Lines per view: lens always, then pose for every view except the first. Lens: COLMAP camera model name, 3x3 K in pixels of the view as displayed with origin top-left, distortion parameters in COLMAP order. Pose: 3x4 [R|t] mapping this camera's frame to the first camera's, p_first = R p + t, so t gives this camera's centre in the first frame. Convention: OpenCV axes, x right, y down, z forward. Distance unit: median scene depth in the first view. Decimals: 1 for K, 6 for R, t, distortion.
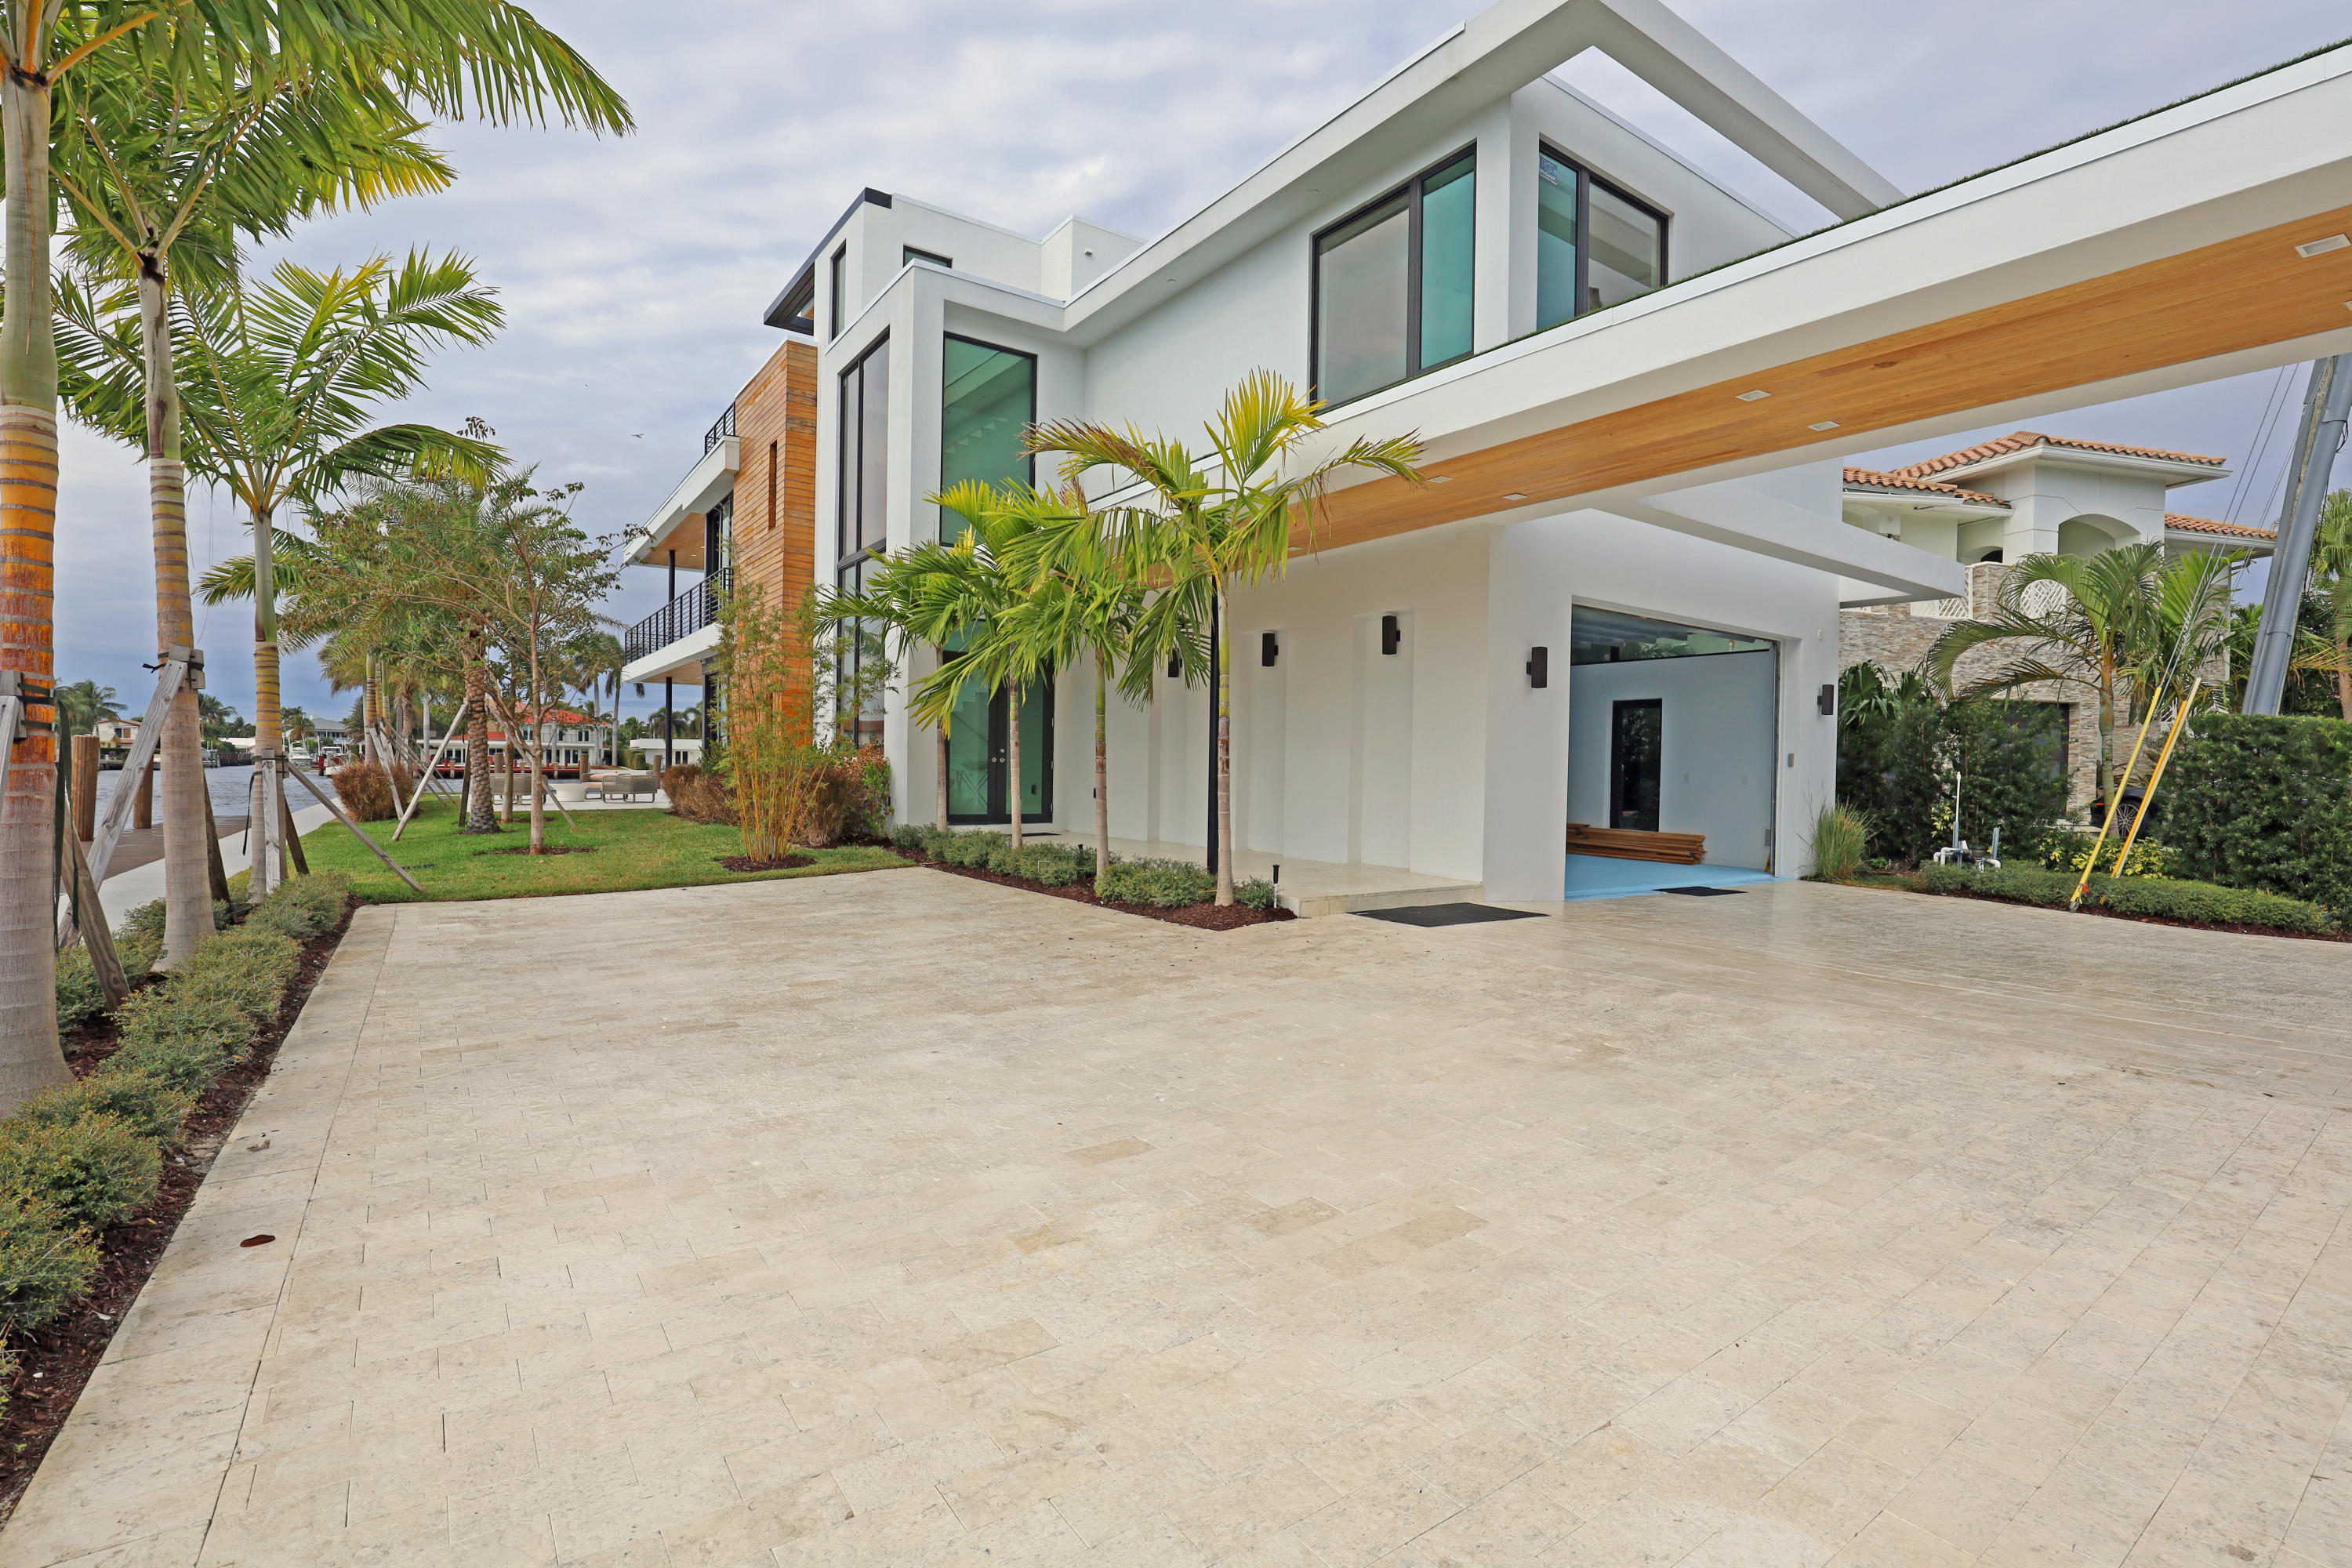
lens RADIAL K [[1068.7, 0, 1130.0], [0, 1068.7, 810.3], [0, 0, 1]] dist [-0.030028, -0.006866]
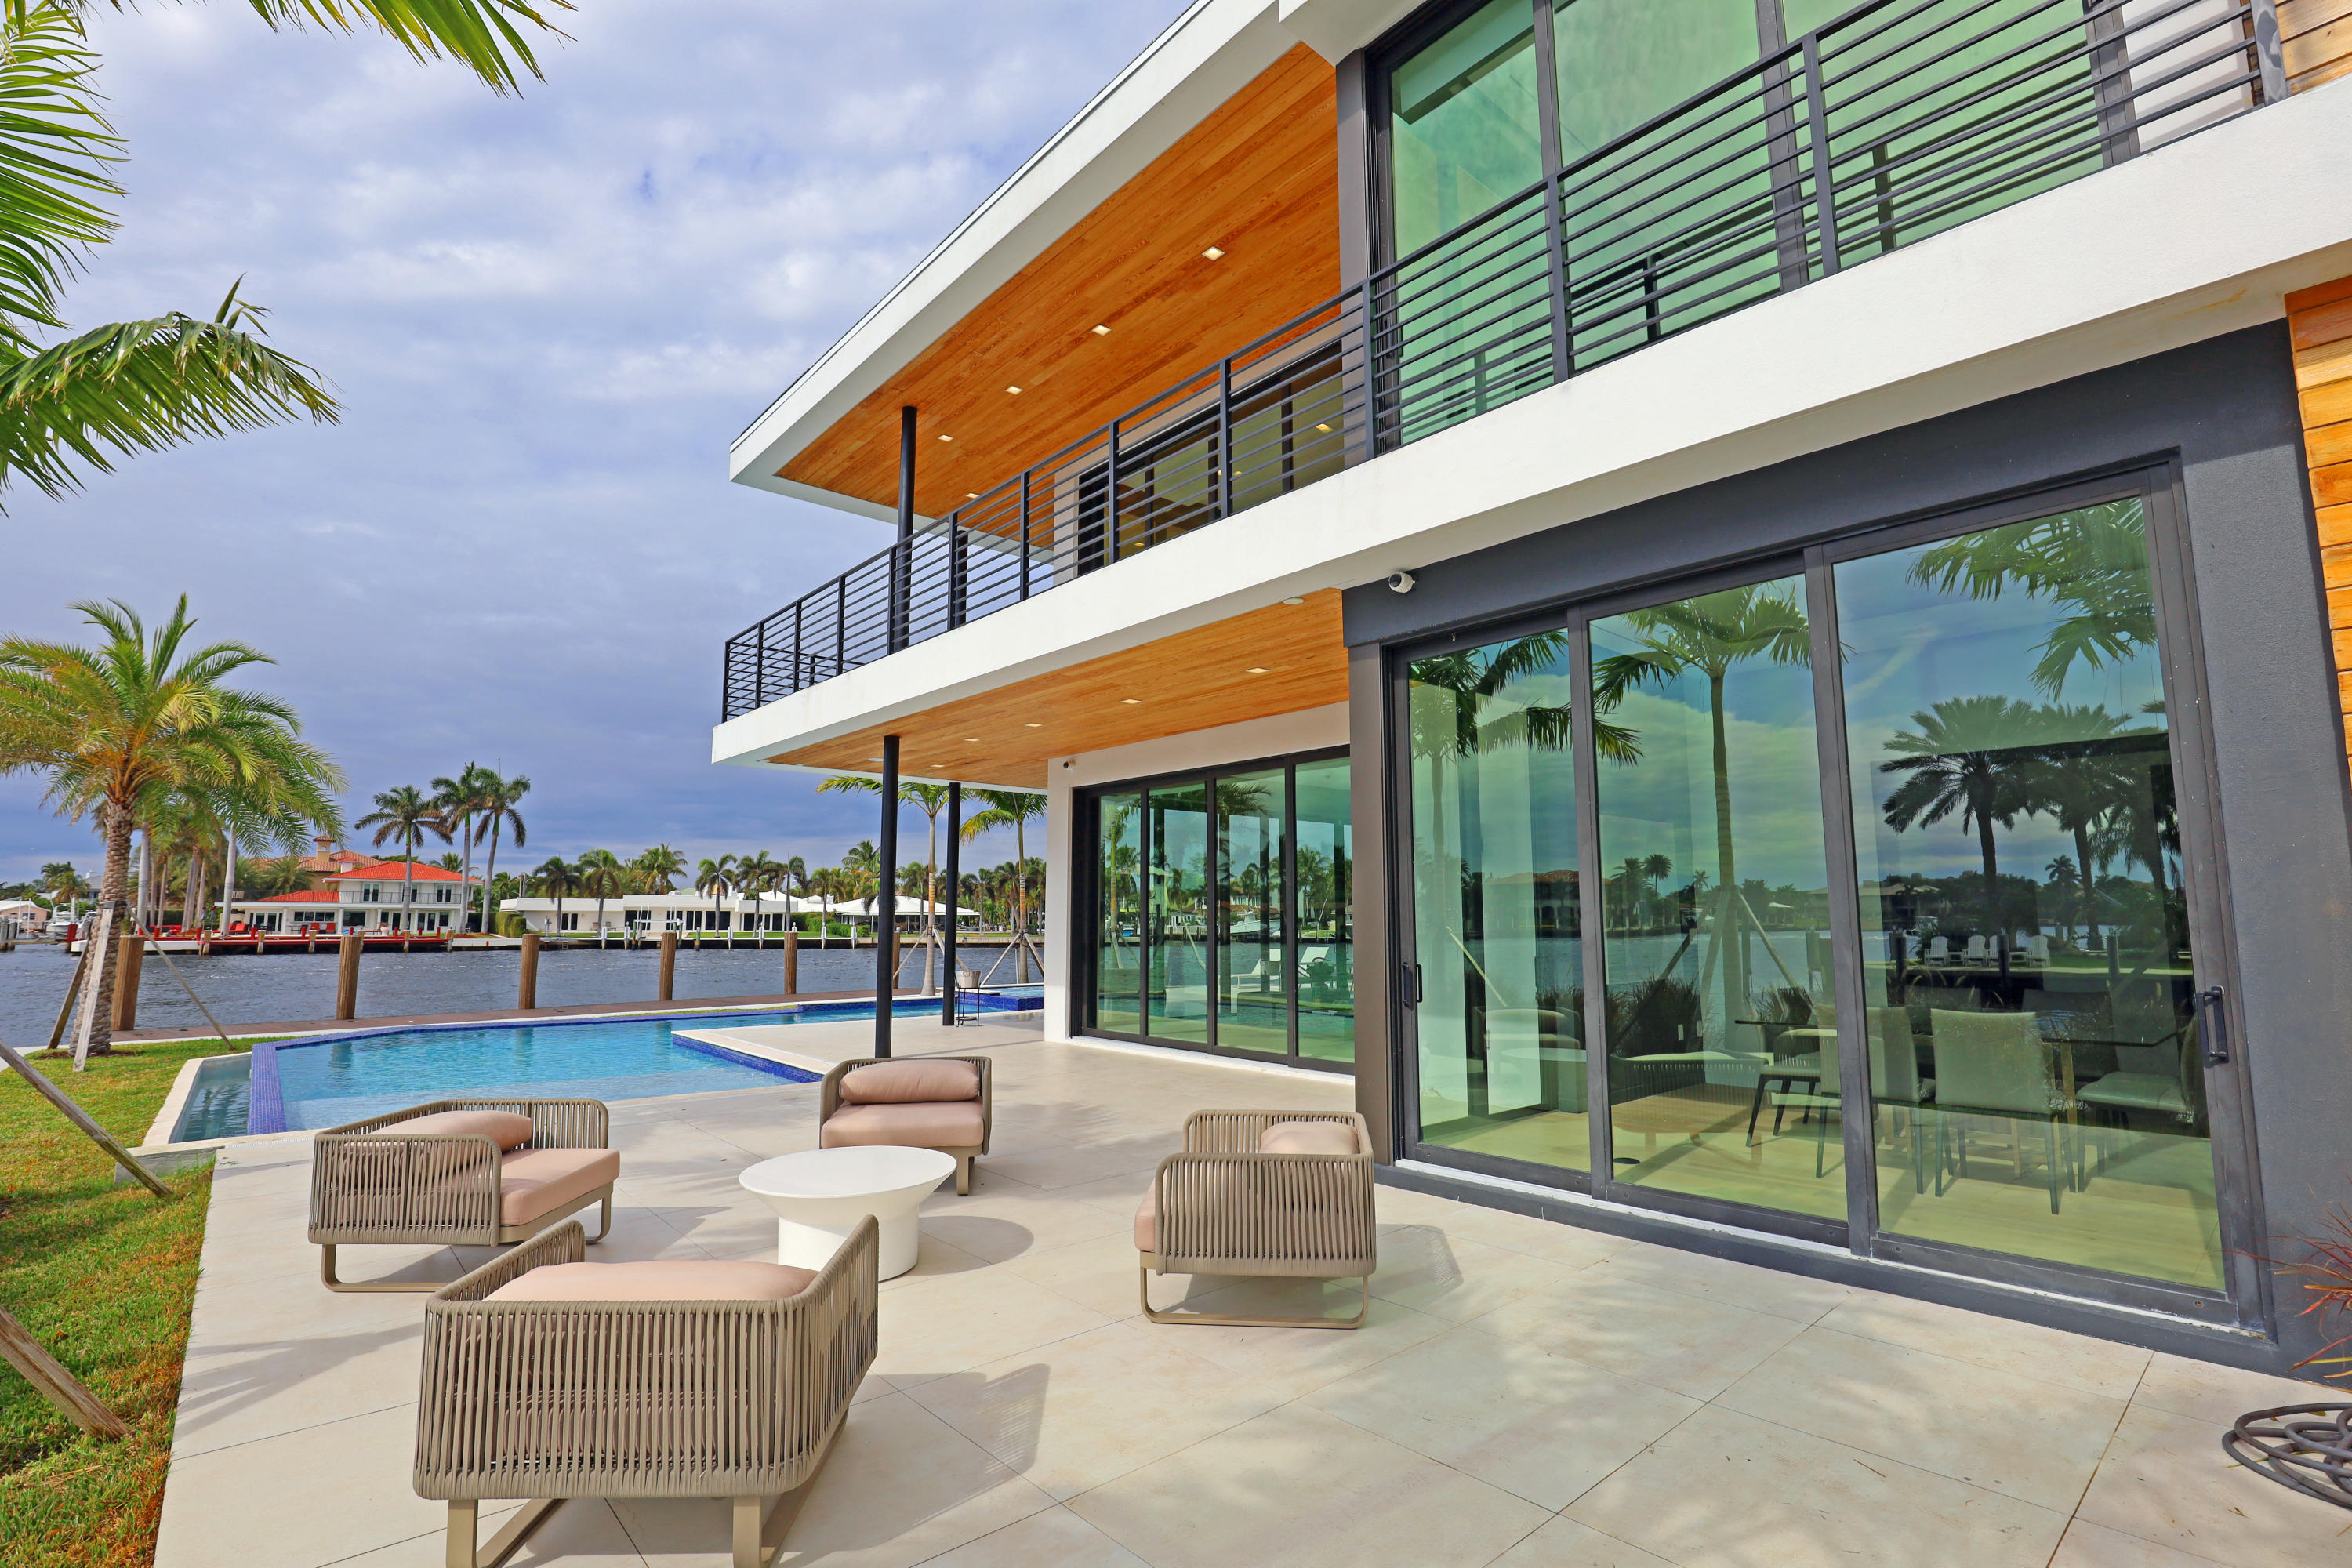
lens RADIAL K [[1068.7, 0, 1130.0], [0, 1068.7, 810.3], [0, 0, 1]] dist [-0.030028, -0.006866]
pose [[0.992569, 0.000615, 0.121681, -0.107975], [0.017391, 0.989004, -0.146860, -0.009105], [-0.120434, 0.147885, 0.981644, 0.167237]]
